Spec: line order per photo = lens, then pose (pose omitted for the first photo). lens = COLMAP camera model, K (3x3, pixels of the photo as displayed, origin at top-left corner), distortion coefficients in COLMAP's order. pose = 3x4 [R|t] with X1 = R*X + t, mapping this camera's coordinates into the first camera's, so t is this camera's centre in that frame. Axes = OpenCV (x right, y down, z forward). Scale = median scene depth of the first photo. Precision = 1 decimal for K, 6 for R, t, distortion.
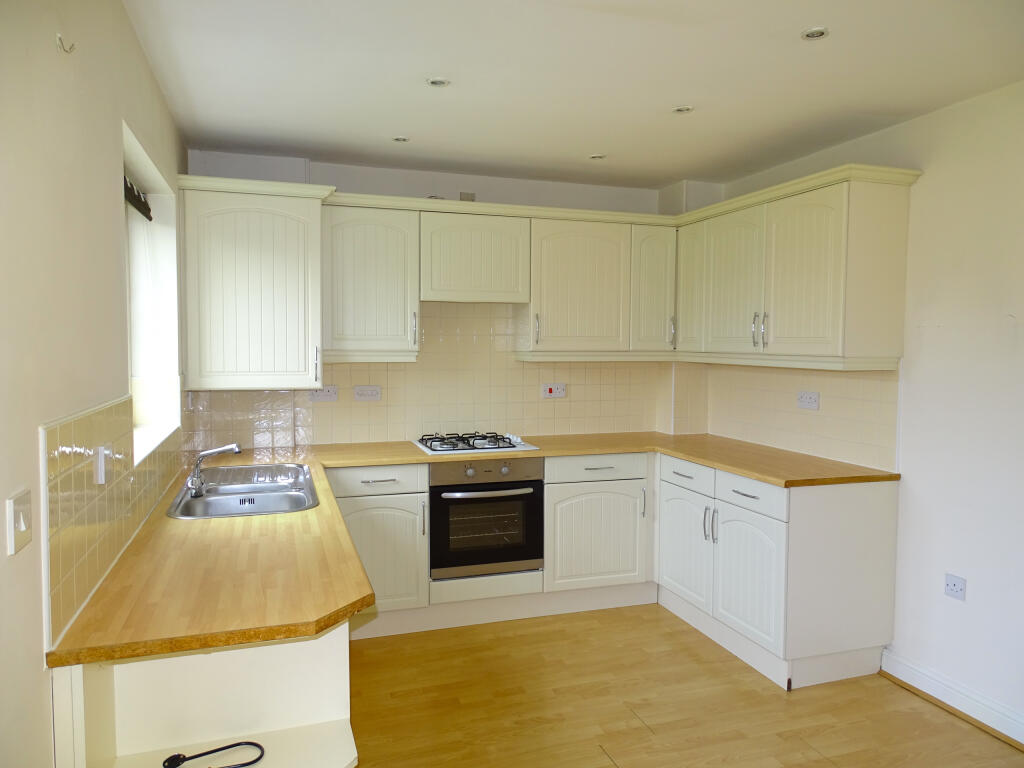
lens RADIAL K [[726.8, 0, 515.0], [0, 726.8, 384.0], [0, 0, 1]] dist [-0.004538, 0.000314]
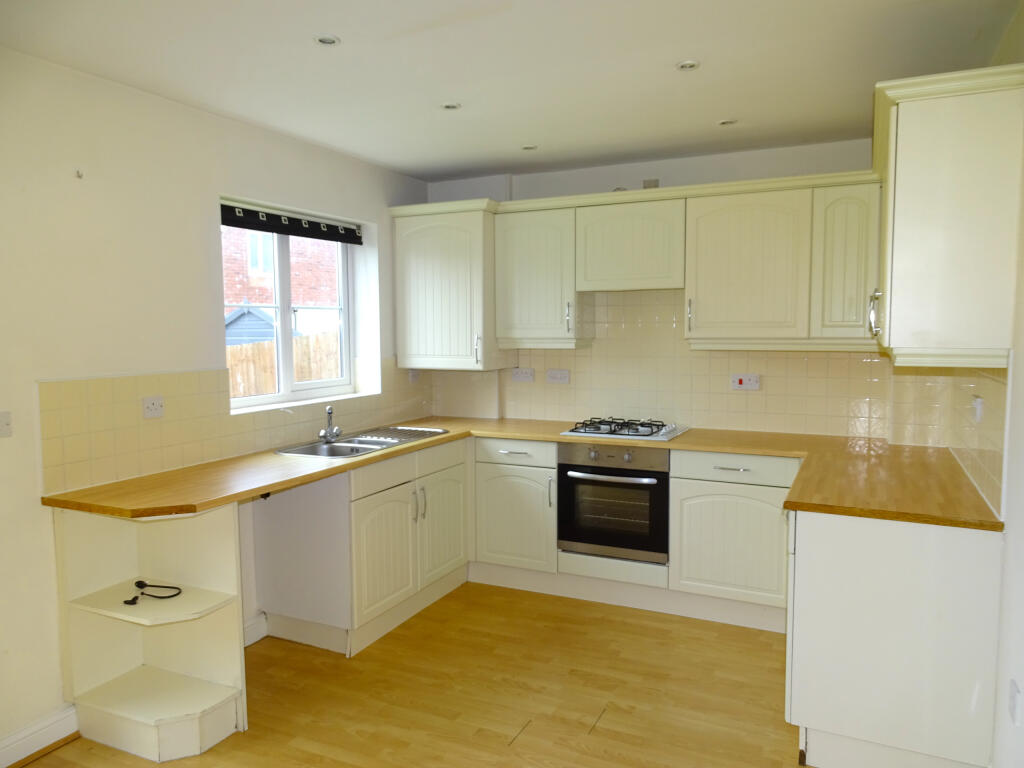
lens RADIAL K [[726.8, 0, 514.2], [0, 726.8, 384.1], [0, 0, 1]] dist [-0.004538, 0.000314]
pose [[0.715180, 0.043679, -0.697575, 0.572160], [-0.030591, 0.999045, 0.031193, -0.009076], [0.698271, -0.000969, 0.715833, 0.173892]]
